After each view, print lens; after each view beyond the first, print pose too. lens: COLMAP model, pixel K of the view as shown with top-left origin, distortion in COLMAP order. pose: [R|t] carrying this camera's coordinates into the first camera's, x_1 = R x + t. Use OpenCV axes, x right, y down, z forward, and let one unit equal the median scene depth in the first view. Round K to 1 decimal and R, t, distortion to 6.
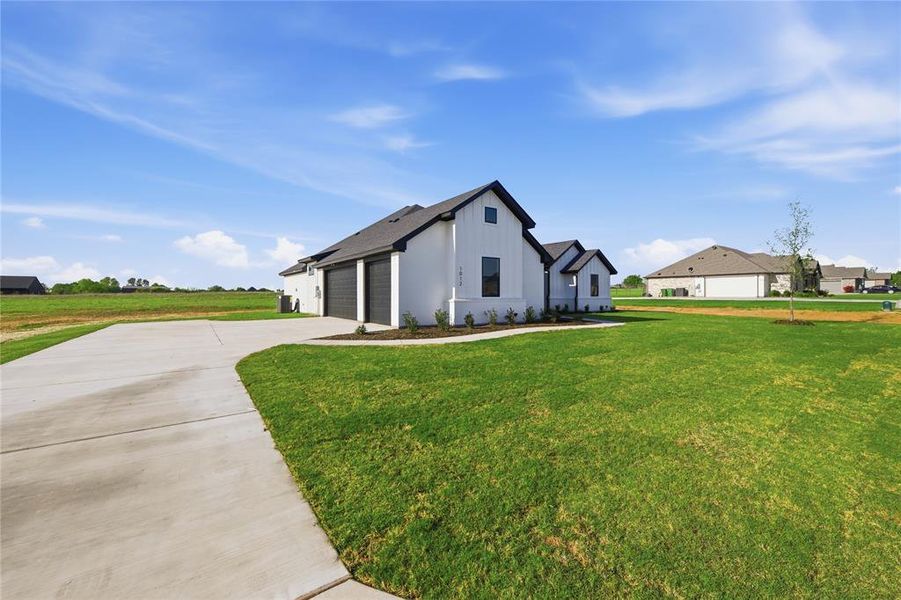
lens RADIAL K [[361.2, 0, 454.6], [0, 361.2, 299.5], [0, 0, 1]] dist [-0.009498, -0.000090]
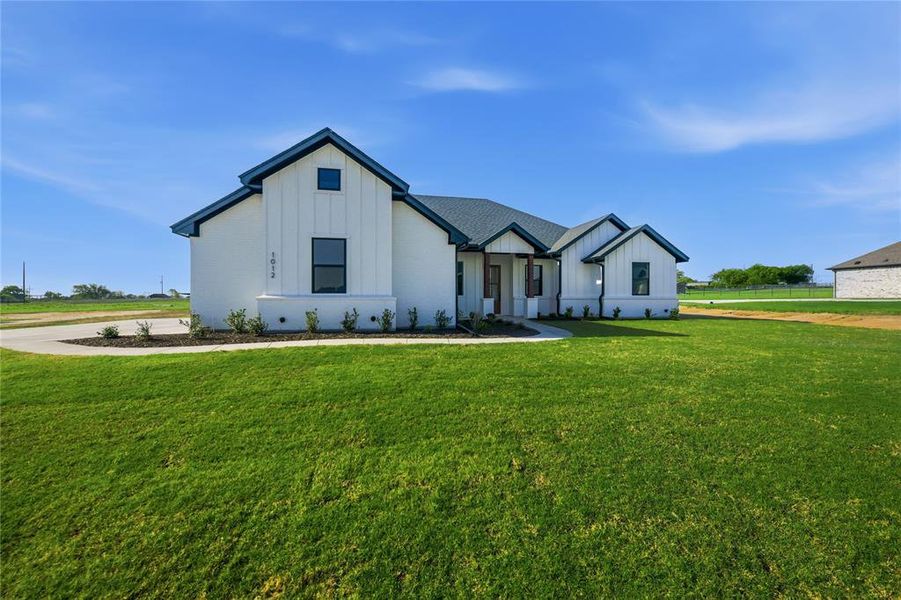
lens RADIAL K [[352.5, 0, 457.7], [0, 352.5, 302.9], [0, 0, 1]] dist [-0.001251, -0.000138]
pose [[0.912856, 0.005050, -0.408249, 0.382903], [-0.003768, 0.999985, 0.003945, 0.005078], [0.408263, -0.002063, 0.912862, 0.286267]]
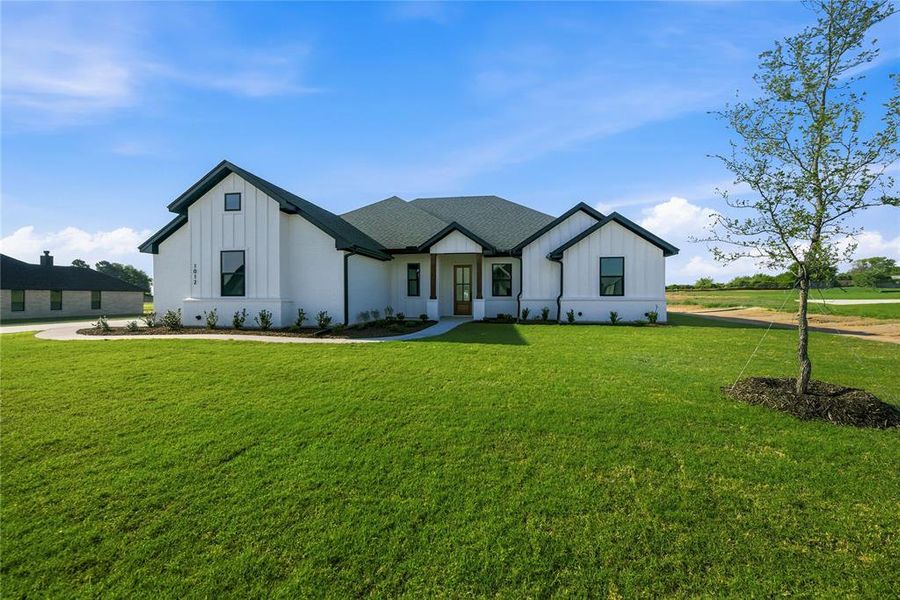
lens RADIAL K [[359.1, 0, 454.9], [0, 359.1, 299.8], [0, 0, 1]] dist [-0.009142, -0.000025]
pose [[0.725976, 0.008255, -0.687671, 0.665216], [-0.006149, 0.999966, 0.005513, -0.004318], [0.687693, 0.000227, 0.726002, 0.458481]]
